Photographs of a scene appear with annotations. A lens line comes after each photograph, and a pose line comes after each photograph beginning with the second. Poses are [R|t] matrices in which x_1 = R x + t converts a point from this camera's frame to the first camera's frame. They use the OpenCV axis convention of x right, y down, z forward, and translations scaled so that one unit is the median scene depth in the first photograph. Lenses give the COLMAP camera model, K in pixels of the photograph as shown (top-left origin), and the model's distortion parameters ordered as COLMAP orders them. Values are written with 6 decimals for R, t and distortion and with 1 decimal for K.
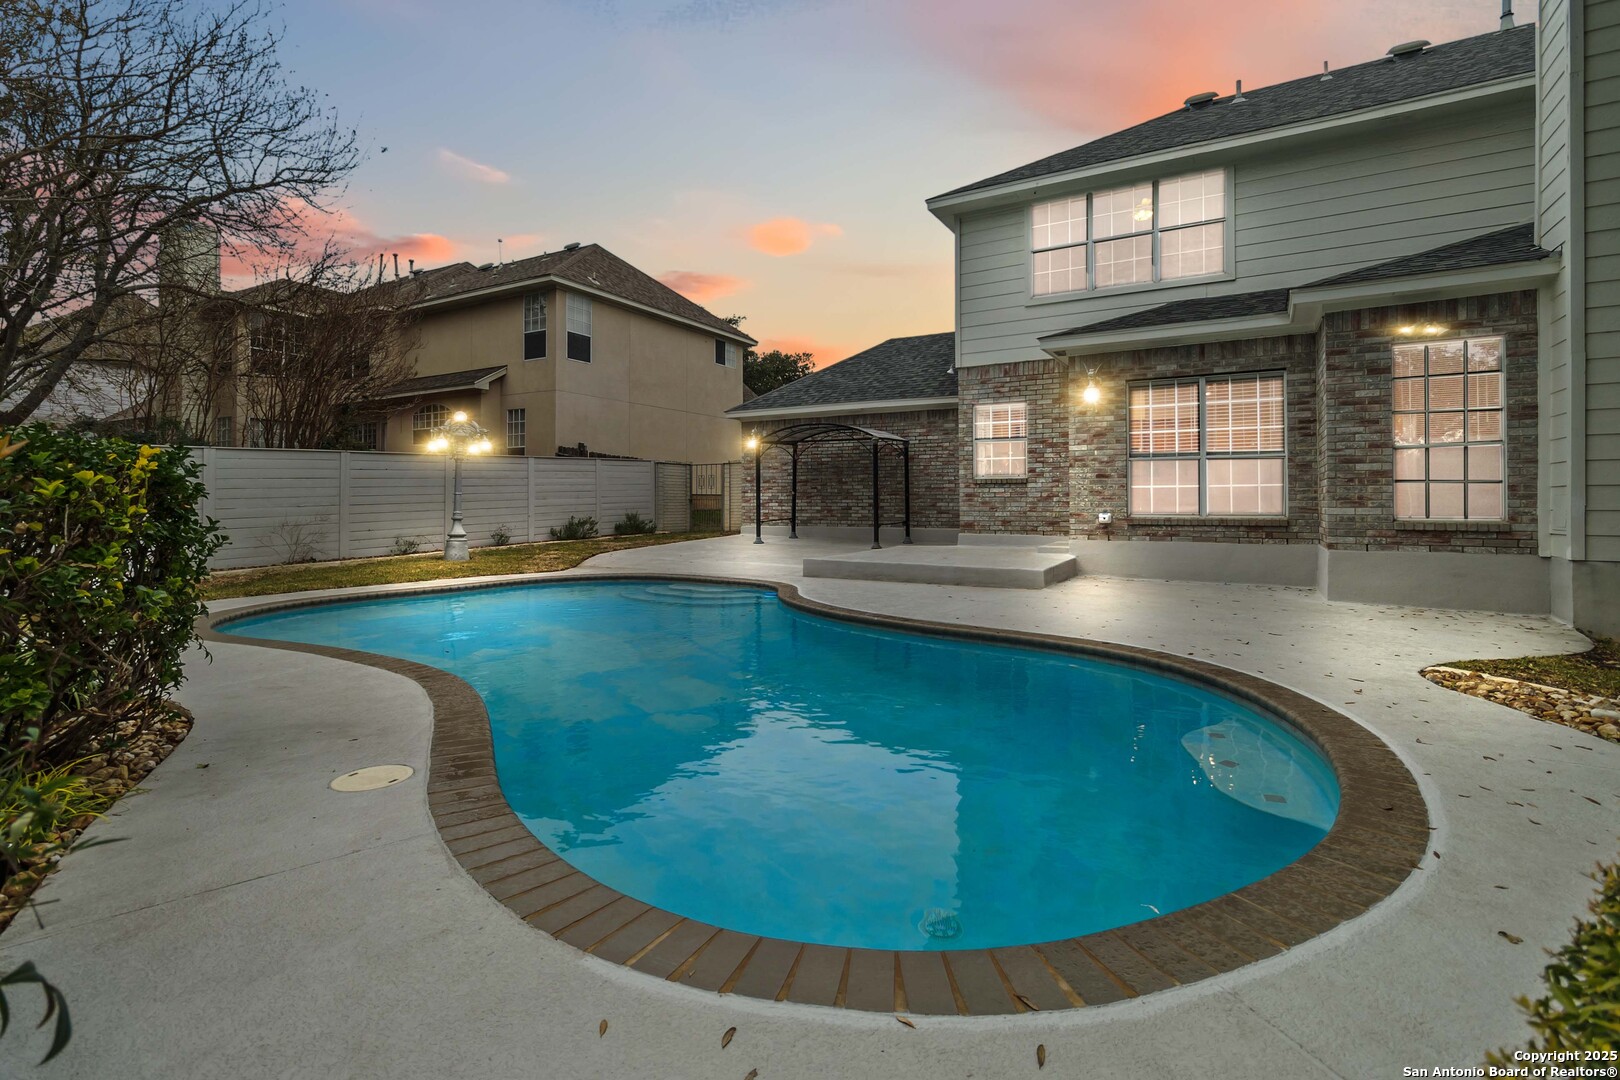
lens RADIAL K [[768.9, 0, 817.7], [0, 768.9, 498.9], [0, 0, 1]] dist [0.001395, 0.000708]
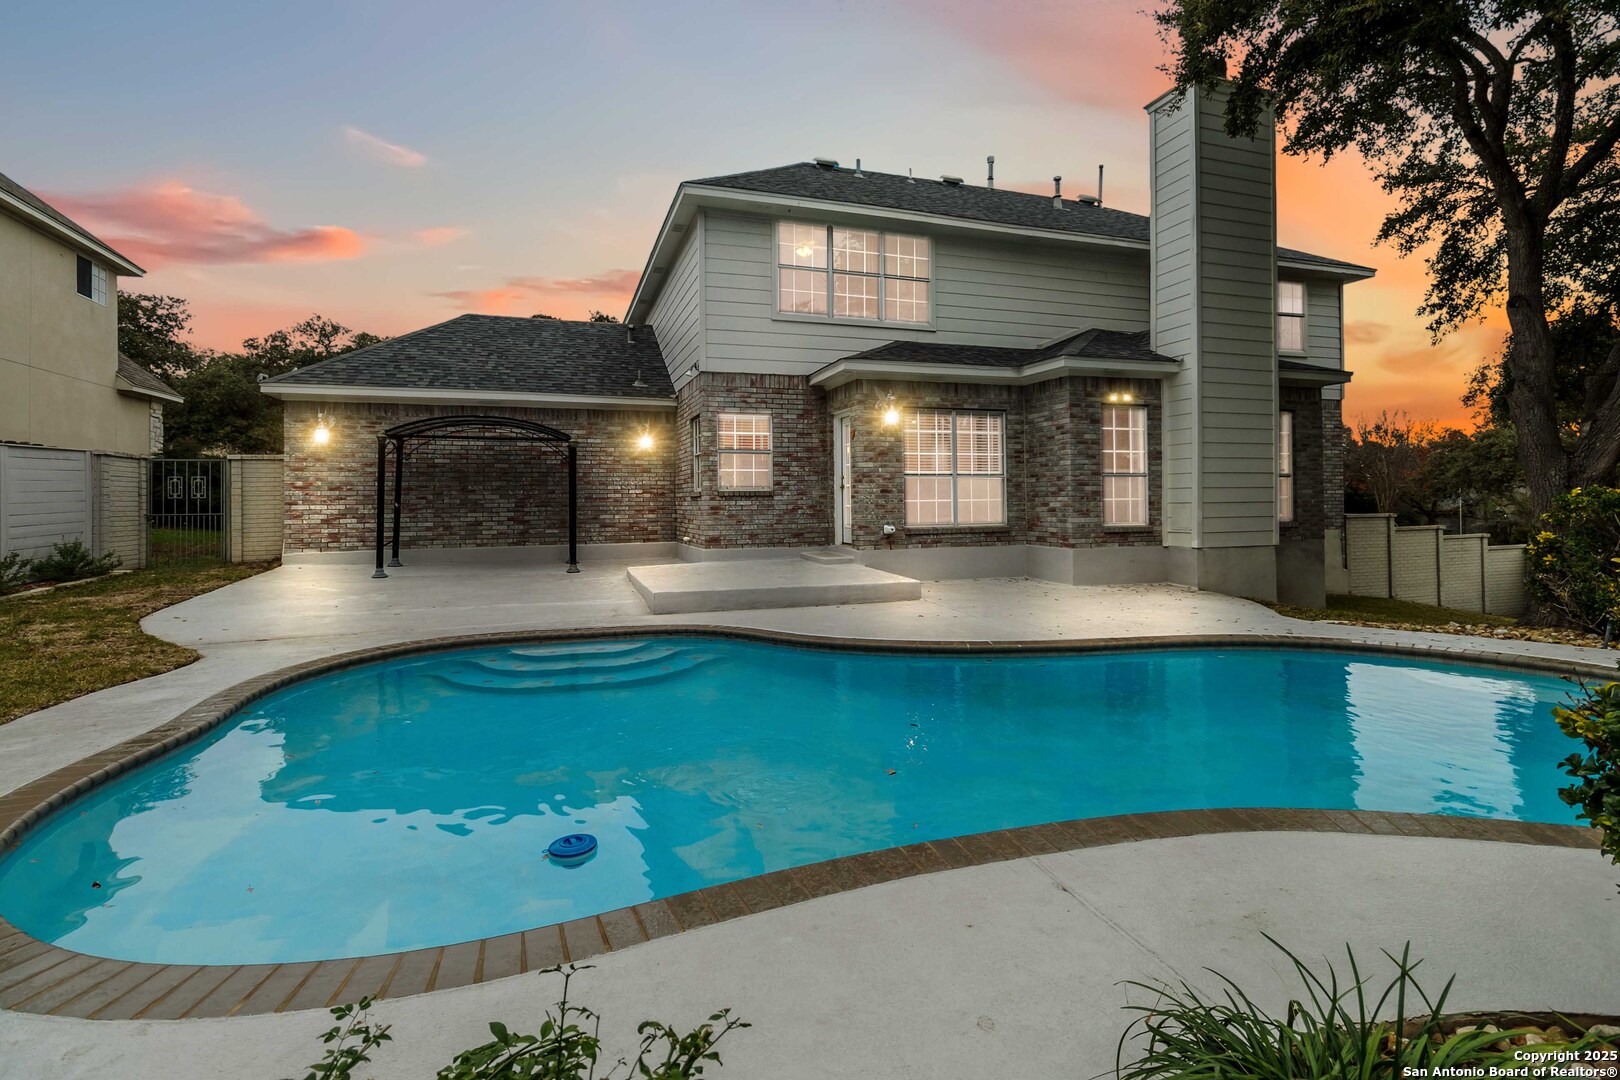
lens RADIAL K [[768.9, 0, 814.4], [0, 768.9, 490.6], [0, 0, 1]] dist [0.001395, 0.000708]
pose [[0.655679, 0.004439, 0.755027, -0.511789], [0.004201, 0.999946, -0.009526, -0.019958], [-0.755028, 0.009418, 0.655625, 0.345992]]
